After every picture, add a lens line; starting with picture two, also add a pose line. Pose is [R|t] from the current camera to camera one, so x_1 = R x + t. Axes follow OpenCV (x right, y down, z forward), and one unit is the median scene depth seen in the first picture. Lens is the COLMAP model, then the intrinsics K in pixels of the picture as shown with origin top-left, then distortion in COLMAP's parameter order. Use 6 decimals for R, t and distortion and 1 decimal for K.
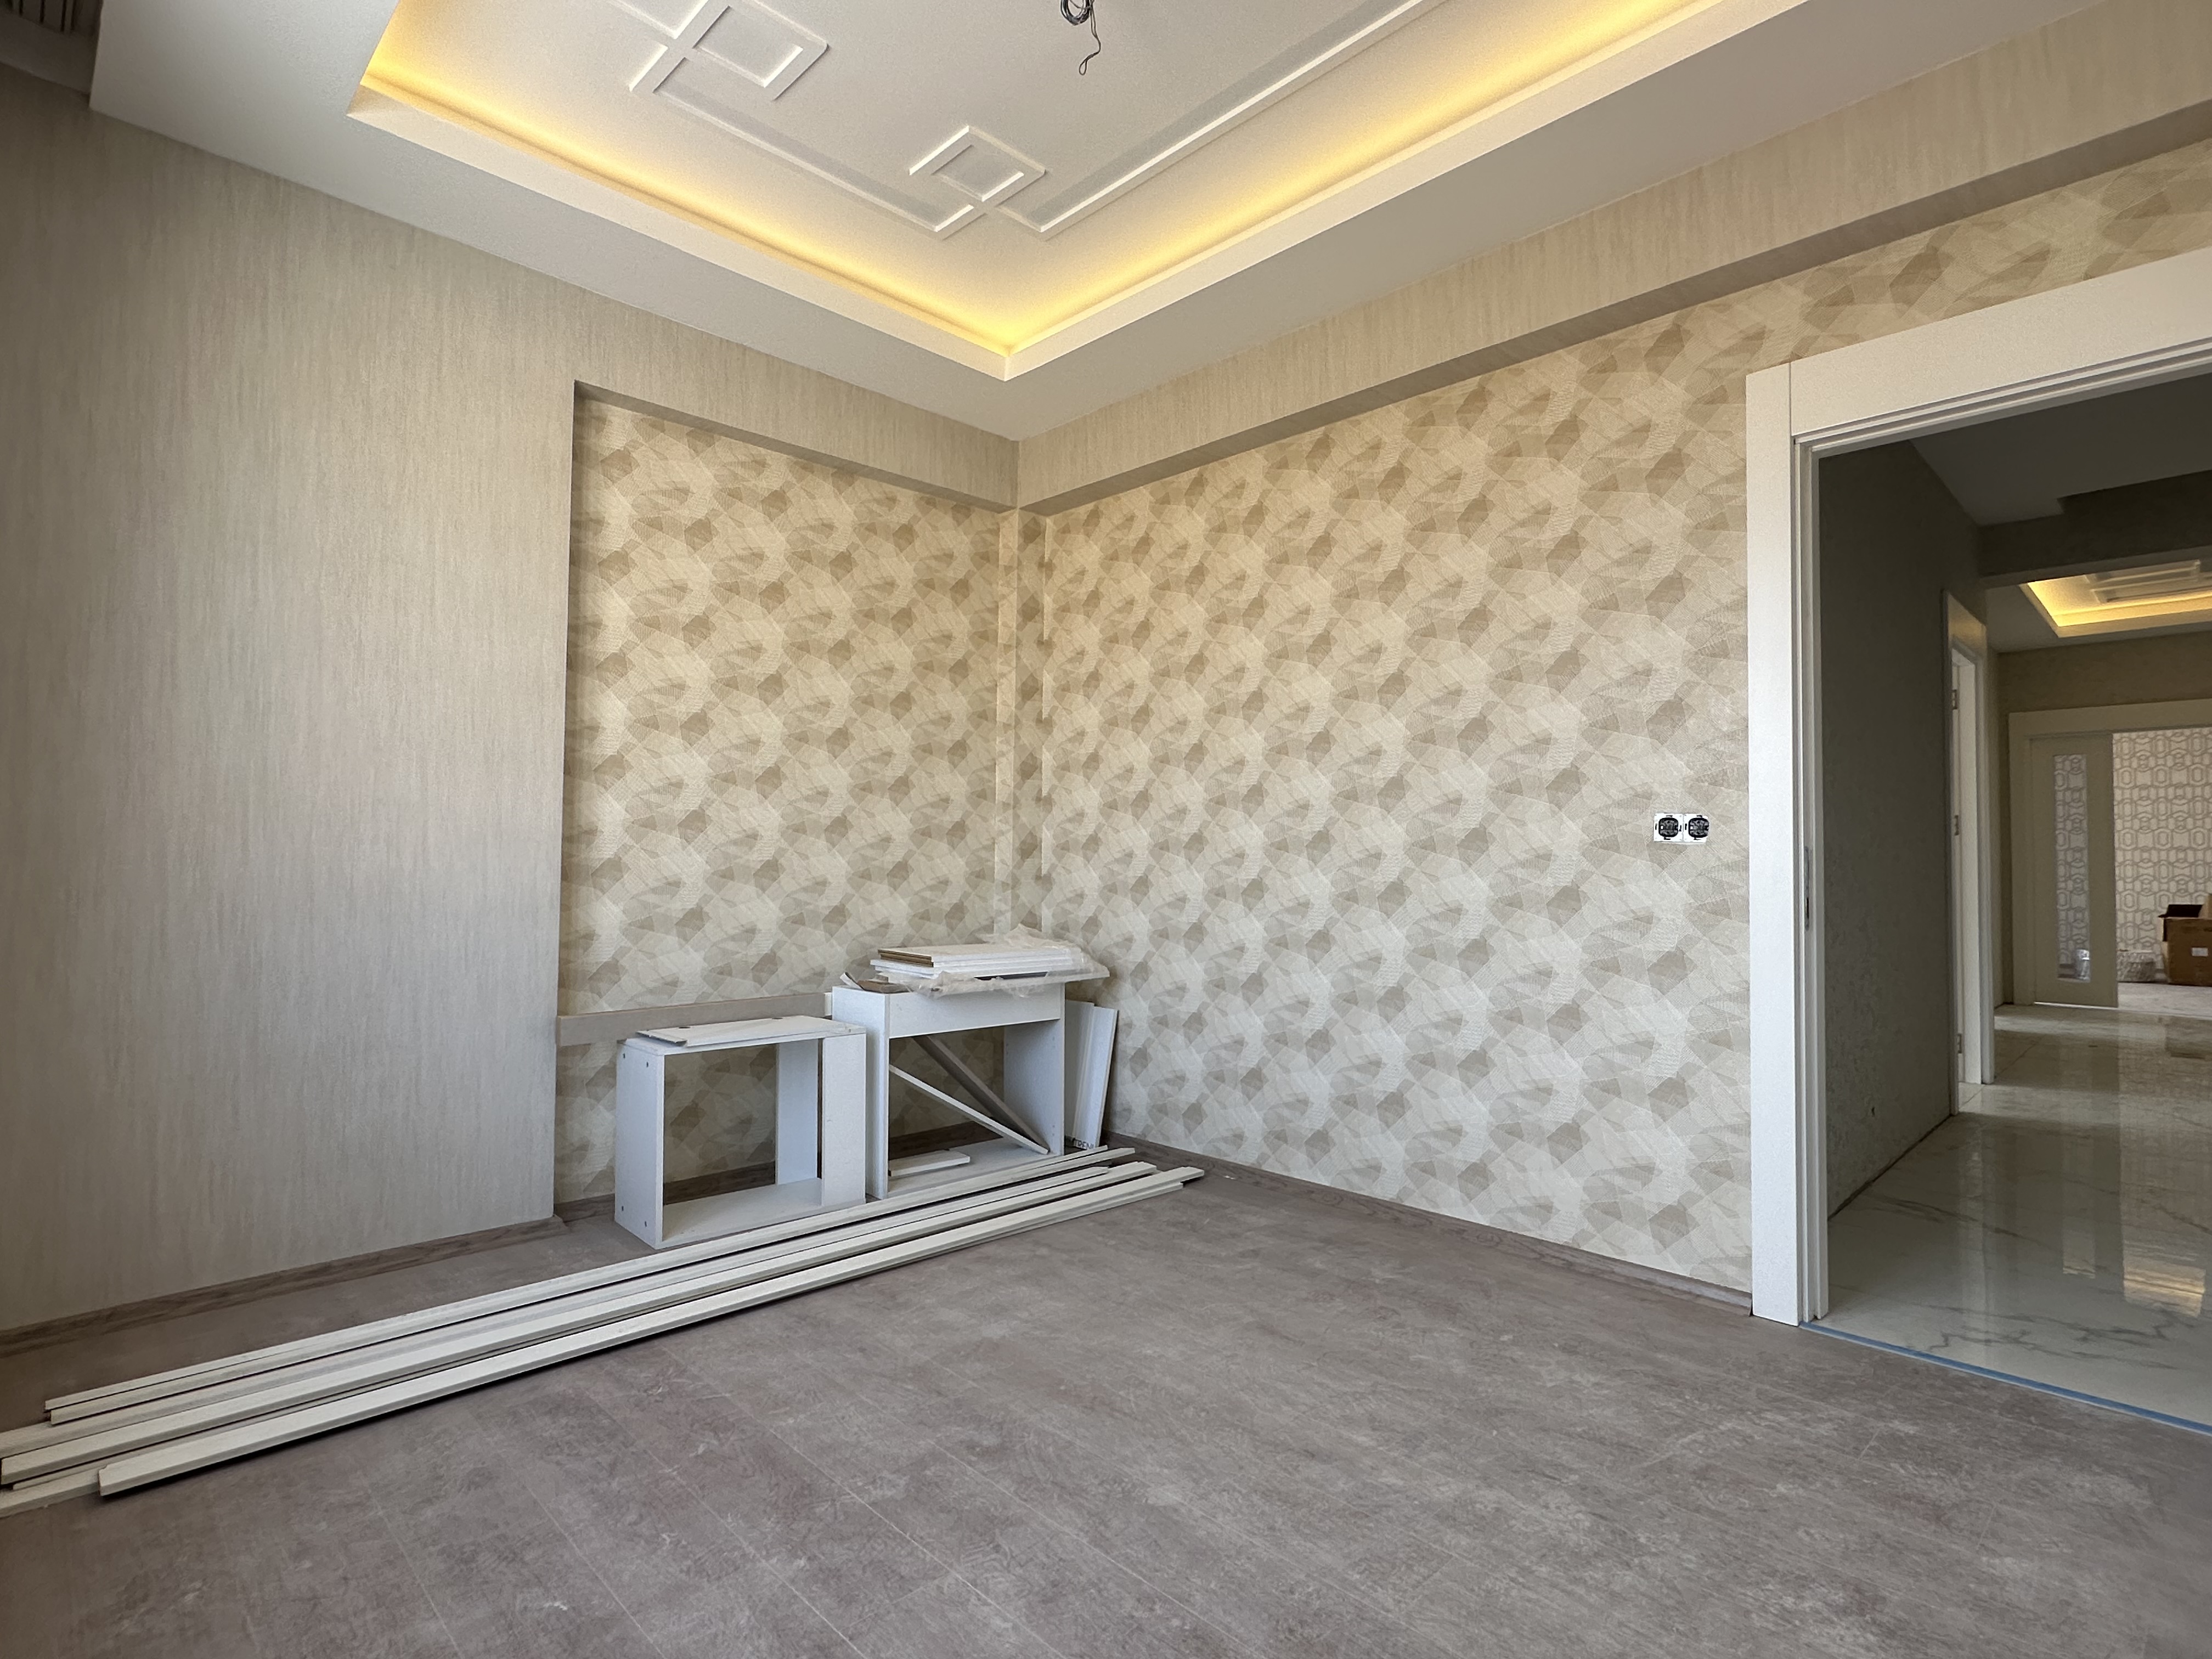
lens RADIAL K [[1124.8, 0, 1099.2], [0, 1124.8, 828.4], [0, 0, 1]] dist [-0.004569, 0.001282]
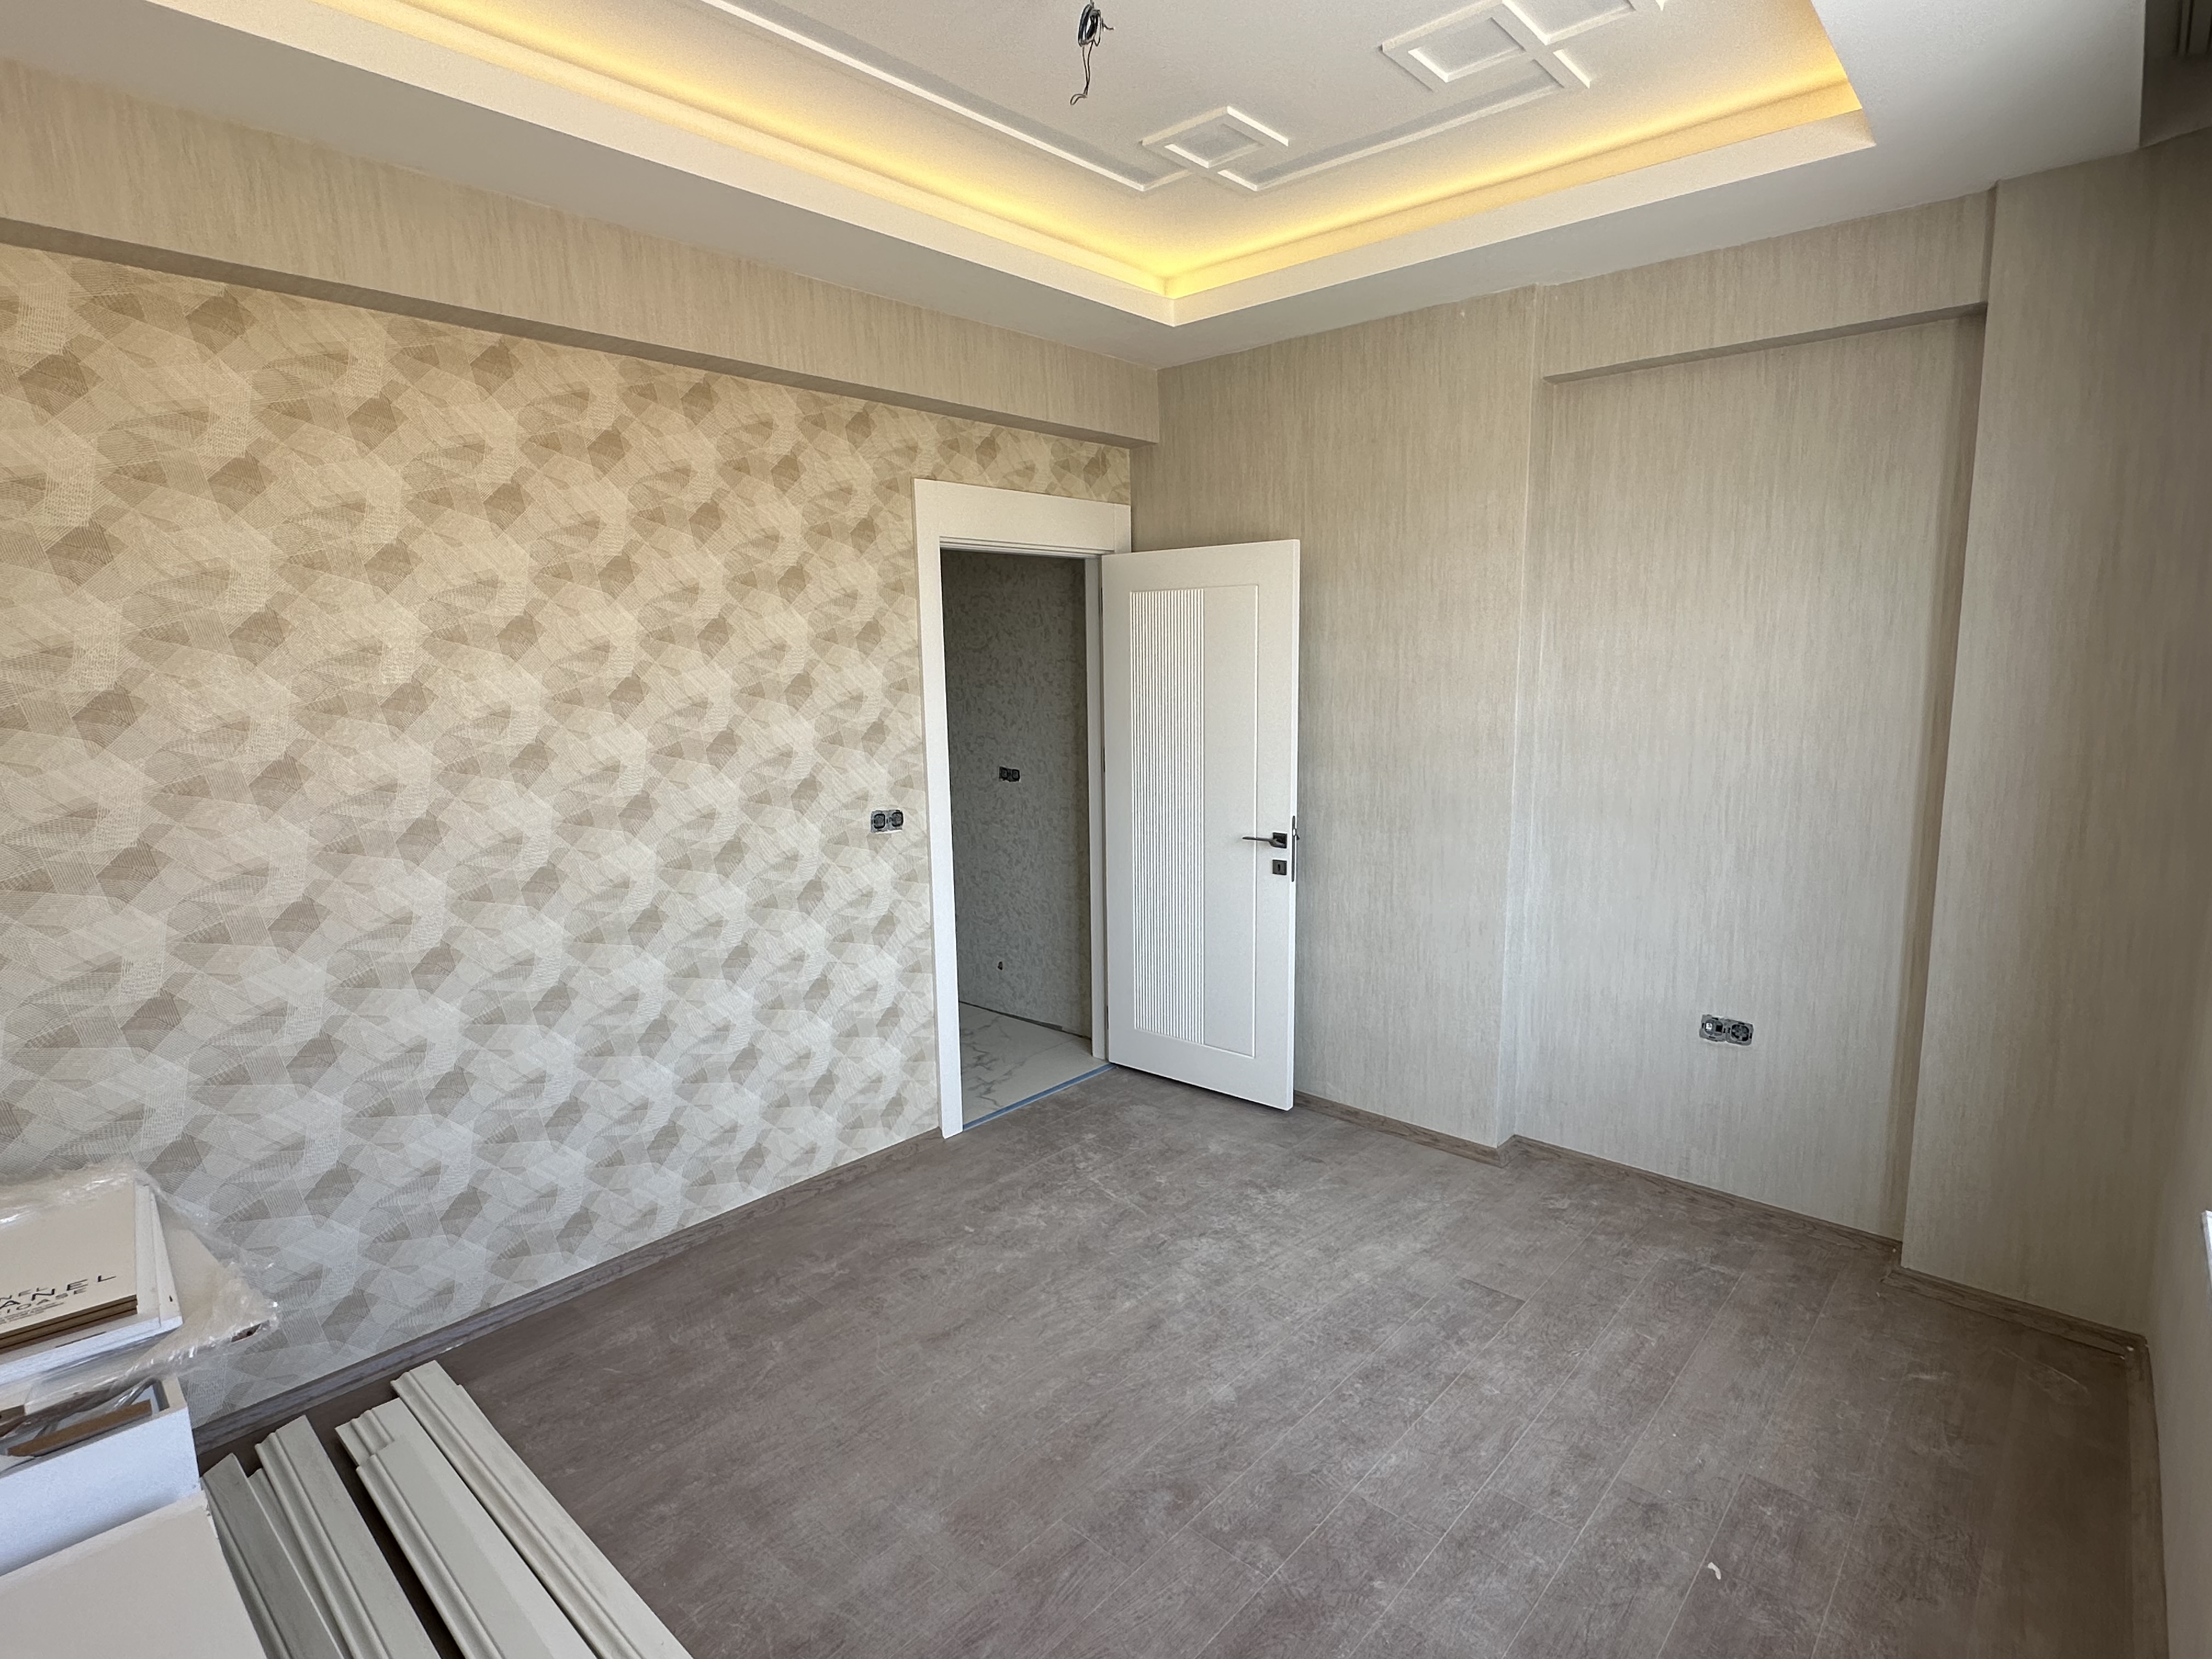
lens RADIAL K [[1124.8, 0, 1115.6], [0, 1124.8, 827.9], [0, 0, 1]] dist [-0.004569, 0.001282]
pose [[-0.071685, -0.159687, 0.984561, -0.761655], [-0.015906, 0.987158, 0.158950, -0.196883], [-0.997300, -0.004266, -0.073304, 0.801357]]
